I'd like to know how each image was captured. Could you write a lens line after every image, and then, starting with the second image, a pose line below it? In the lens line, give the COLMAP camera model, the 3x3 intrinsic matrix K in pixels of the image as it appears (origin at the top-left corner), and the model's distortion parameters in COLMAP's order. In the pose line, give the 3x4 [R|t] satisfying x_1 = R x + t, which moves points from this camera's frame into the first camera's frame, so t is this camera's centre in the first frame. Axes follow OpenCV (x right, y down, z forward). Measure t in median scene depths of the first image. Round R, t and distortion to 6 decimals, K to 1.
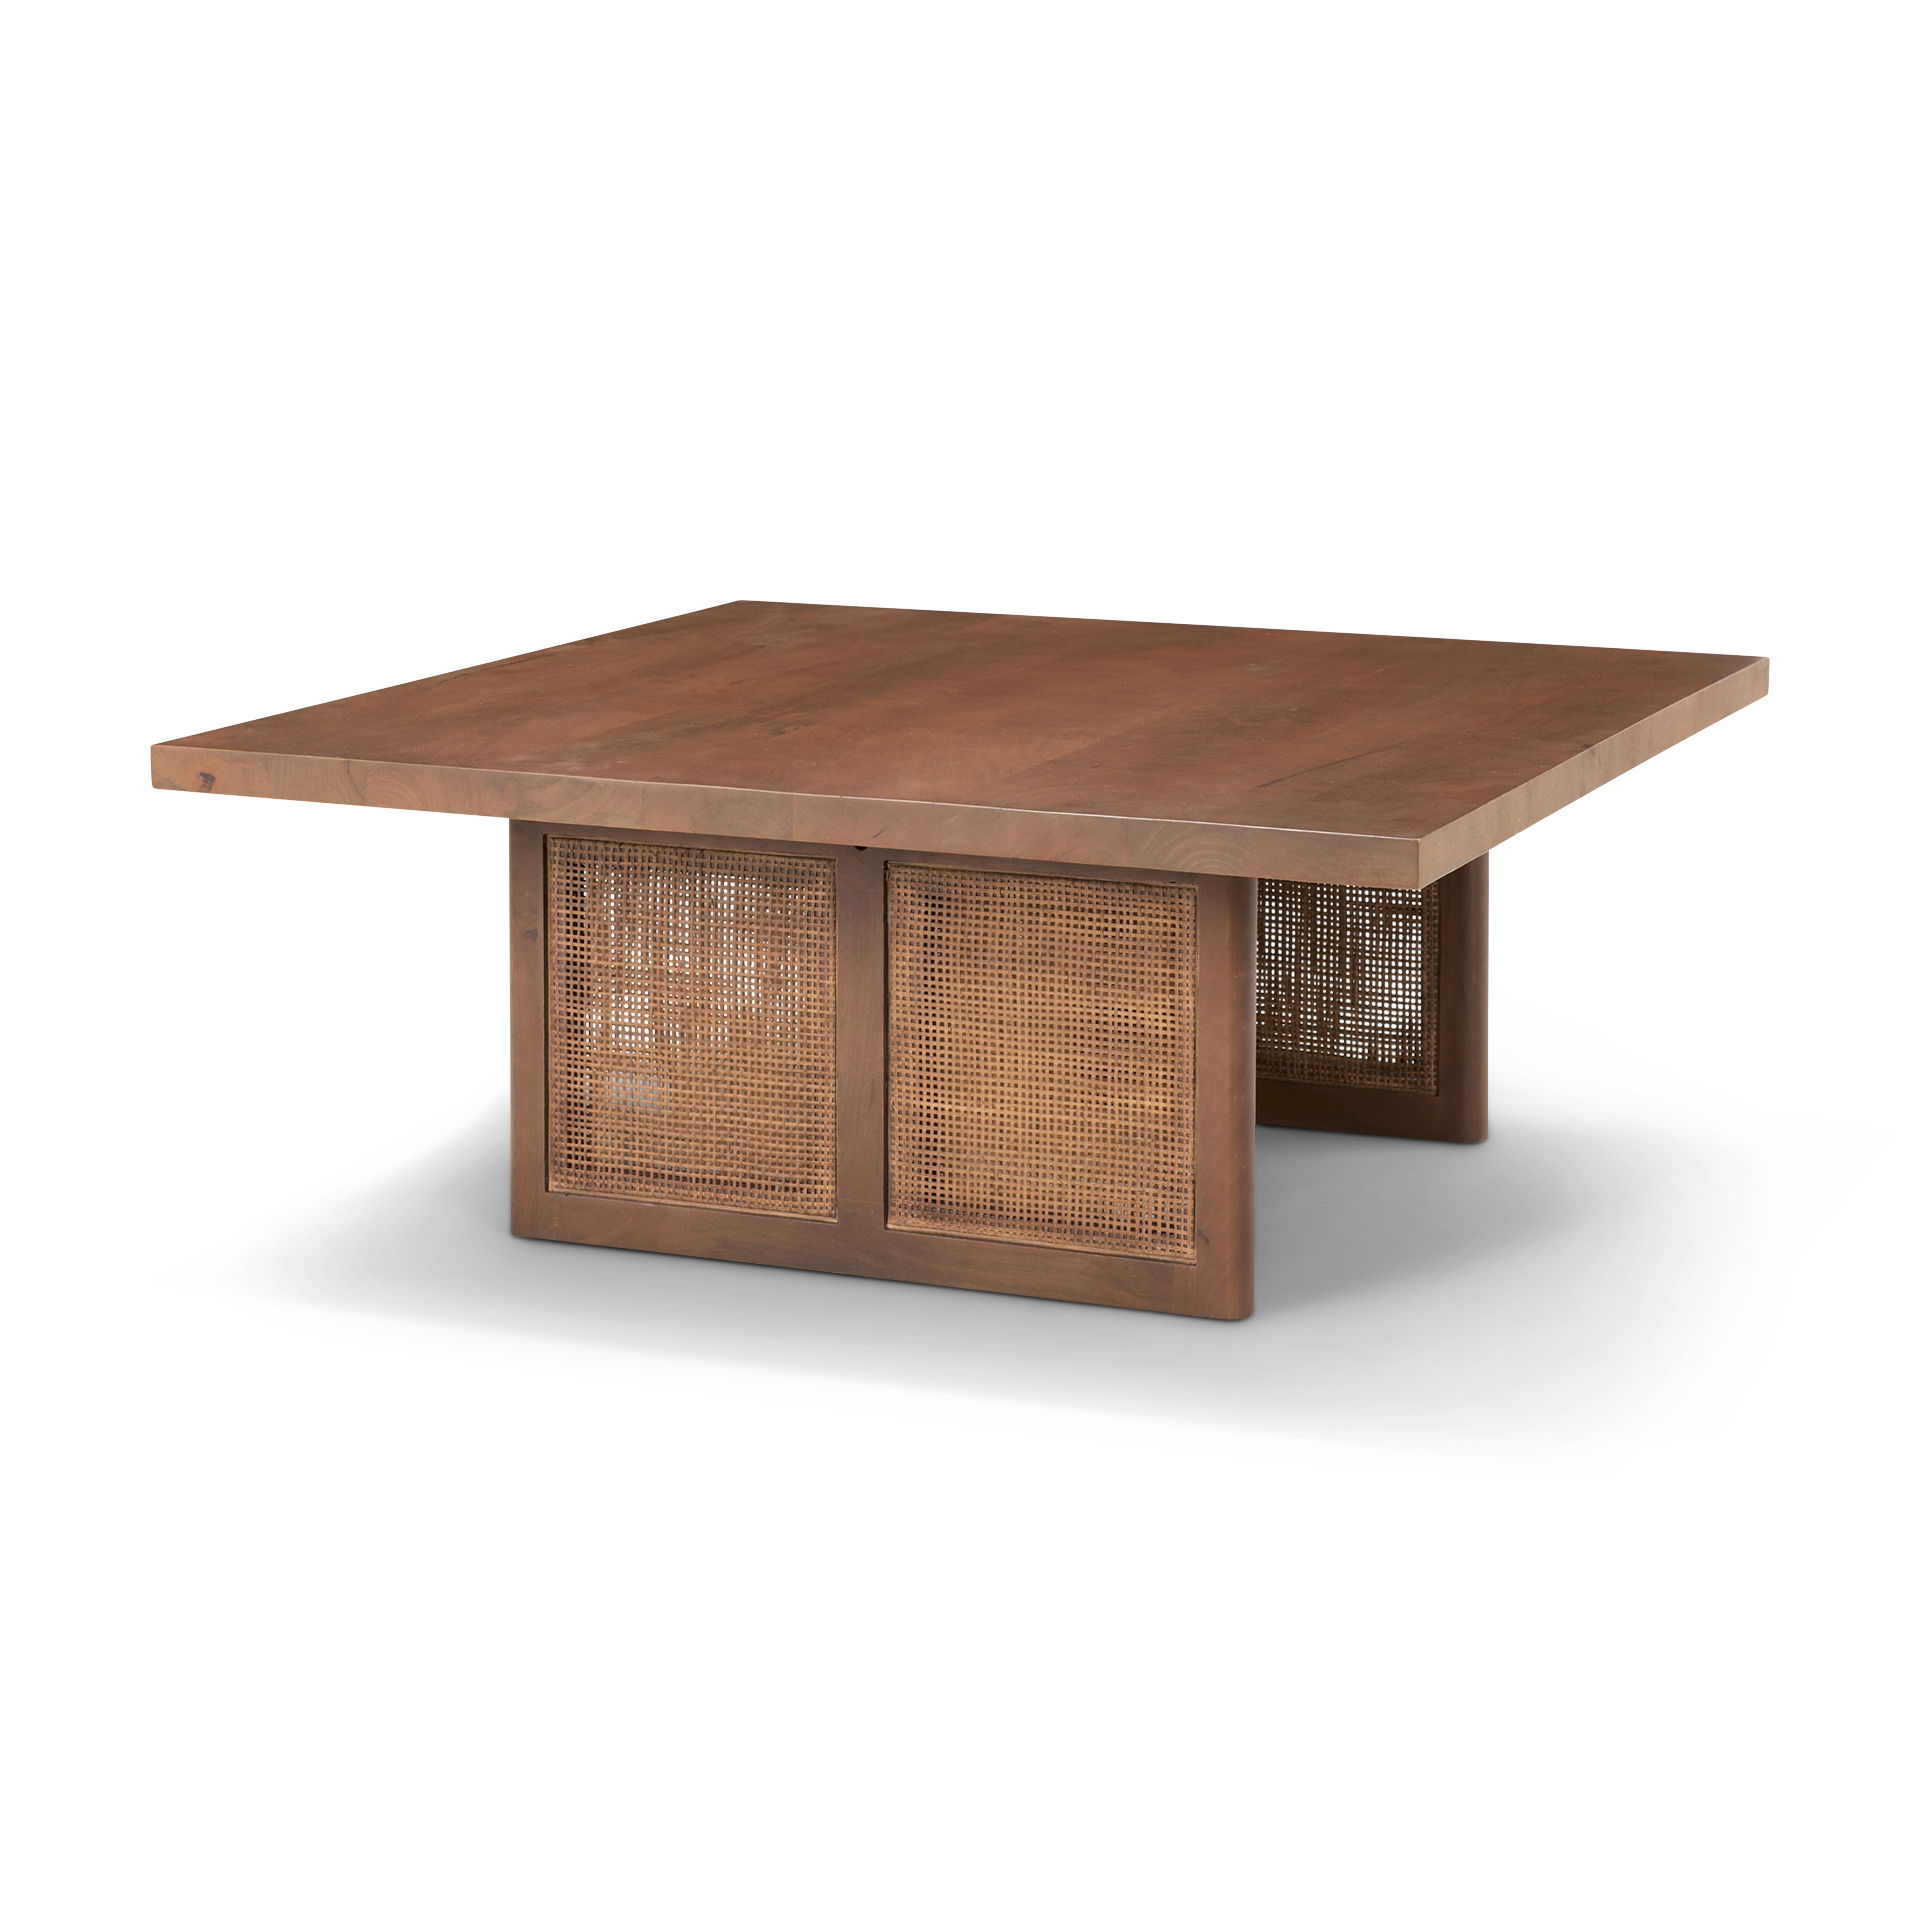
lens RADIAL K [[4925.0, 0, 956.9], [0, 4925.0, 962.0], [0, 0, 1]] dist [0.033150, 0.000000]
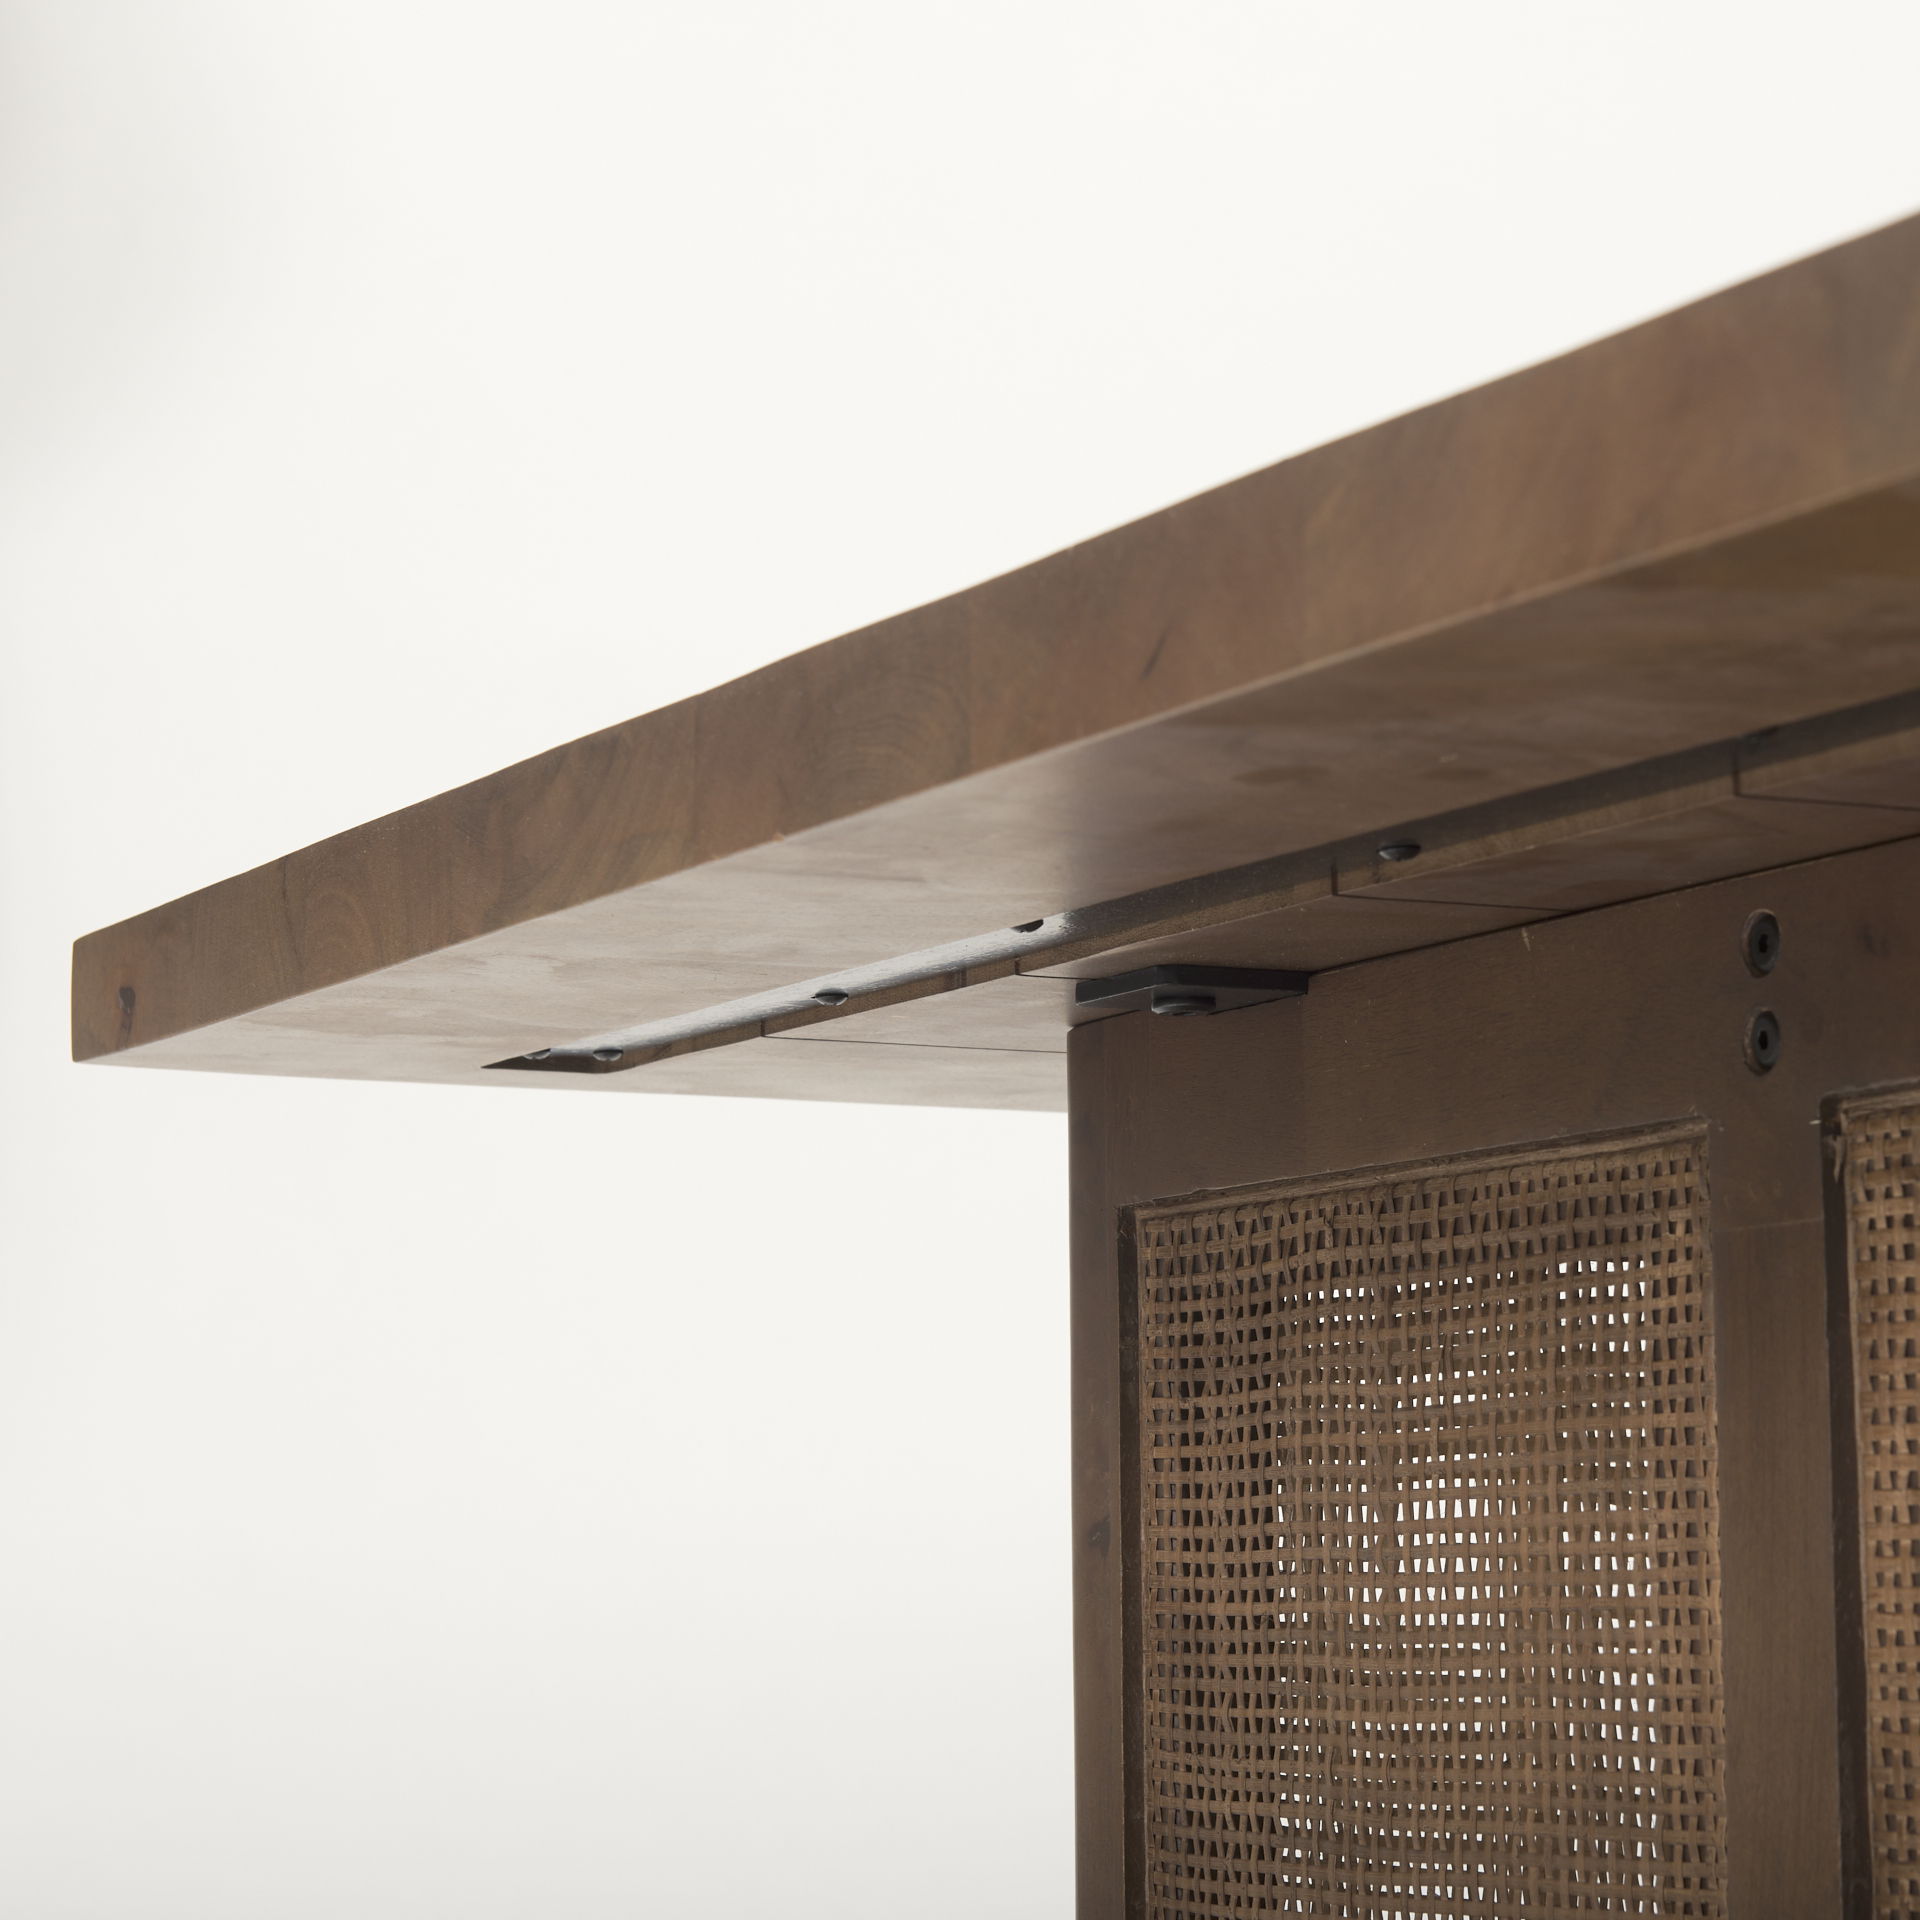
lens RADIAL K [[5070.0, 0, 960.1], [0, 5070.0, 960.4], [0, 0, 1]] dist [-0.127251, 0.000000]
pose [[0.769556, -0.086055, -0.632755, 0.119471], [-0.118920, 0.954232, -0.274406, 0.051048], [0.627409, 0.286418, 0.724101, 0.772250]]
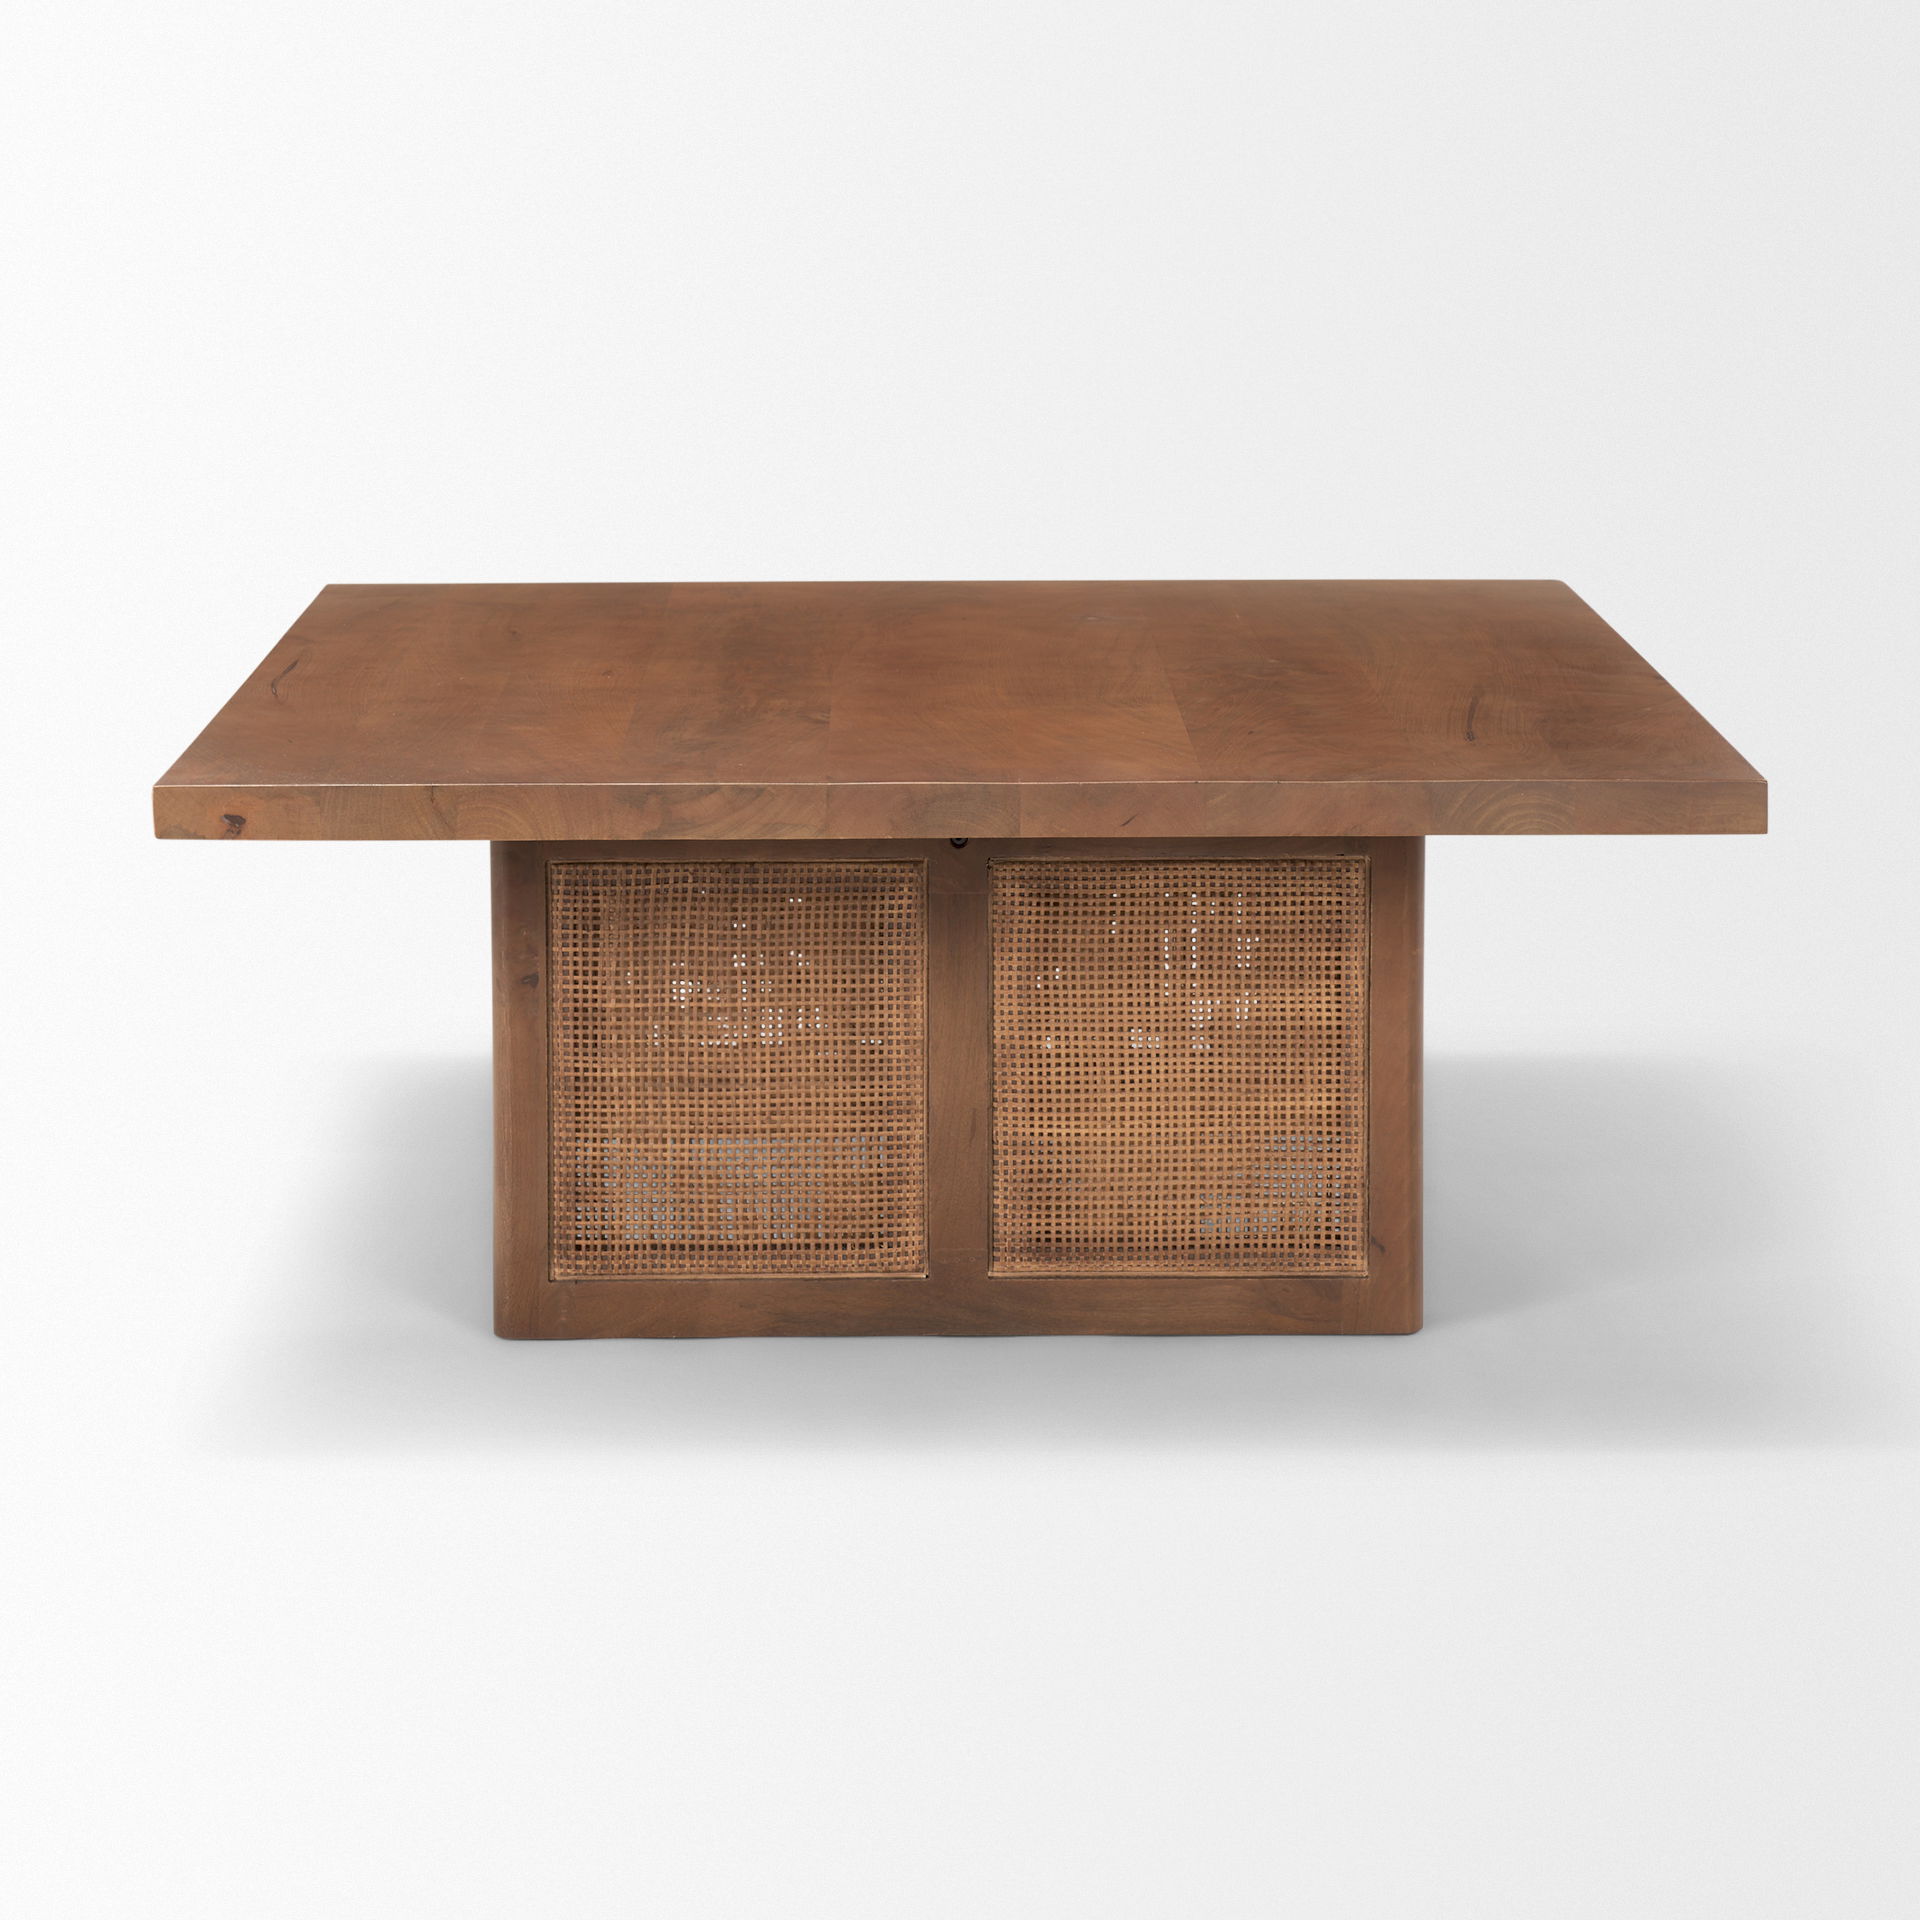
lens RADIAL K [[4925.0, 0, 963.2], [0, 4925.0, 956.1], [0, 0, 1]] dist [0.033150, 0.000000]
pose [[0.908363, -0.085210, 0.409410, -0.376810], [0.085177, 0.996197, 0.018355, -0.019531], [-0.409417, 0.018199, 0.912166, 0.203565]]
